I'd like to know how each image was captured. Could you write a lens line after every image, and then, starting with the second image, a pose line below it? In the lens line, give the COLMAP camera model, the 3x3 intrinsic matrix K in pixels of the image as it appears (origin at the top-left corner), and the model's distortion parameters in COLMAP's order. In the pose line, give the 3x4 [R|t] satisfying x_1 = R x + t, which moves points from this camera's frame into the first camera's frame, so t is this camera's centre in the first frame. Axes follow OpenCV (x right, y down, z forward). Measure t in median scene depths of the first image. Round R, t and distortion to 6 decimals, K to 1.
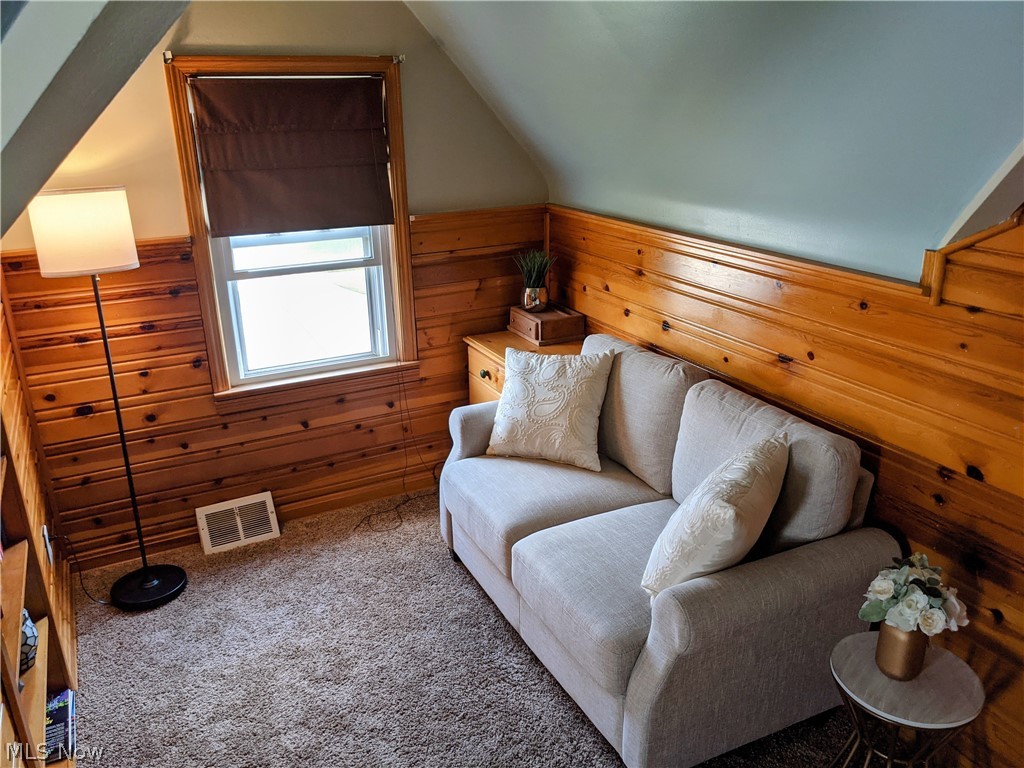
lens RADIAL K [[819.1, 0, 512.8], [0, 819.1, 387.8], [0, 0, 1]] dist [0.022958, -0.061384]
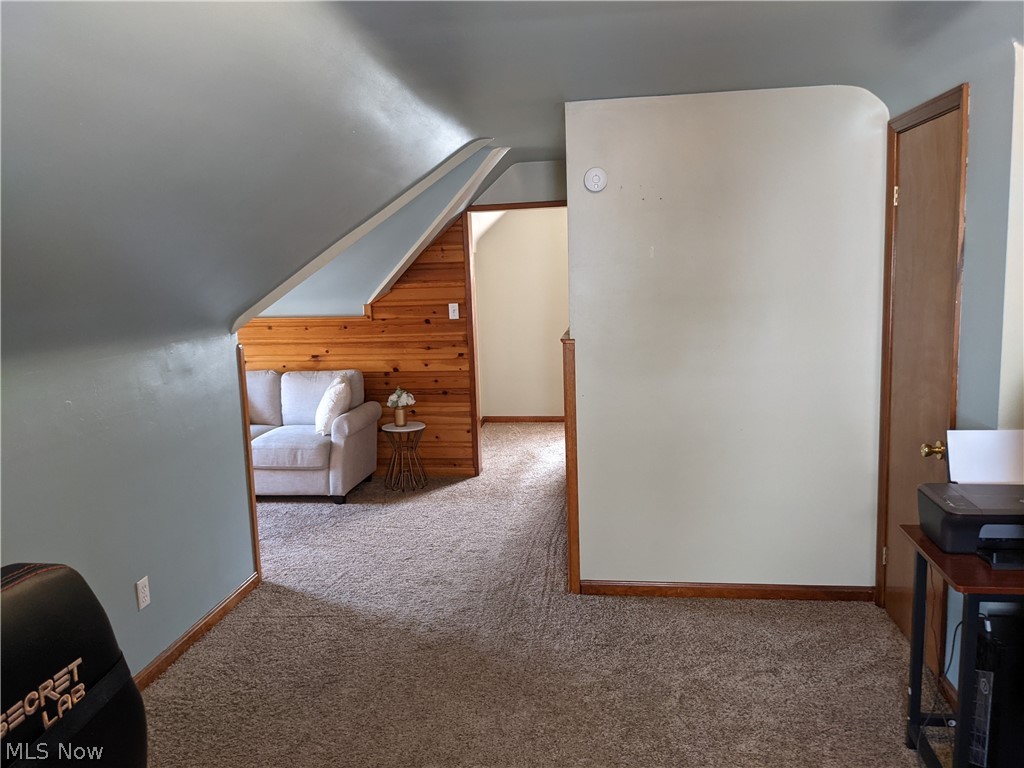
lens RADIAL K [[819.1, 0, 512.8], [0, 819.1, 382.1], [0, 0, 1]] dist [0.022958, -0.061384]
pose [[0.572473, -0.131767, 0.809267, -1.761839], [0.297396, 0.953158, -0.055181, 0.459699], [-0.764088, 0.272262, 0.584844, -1.199661]]
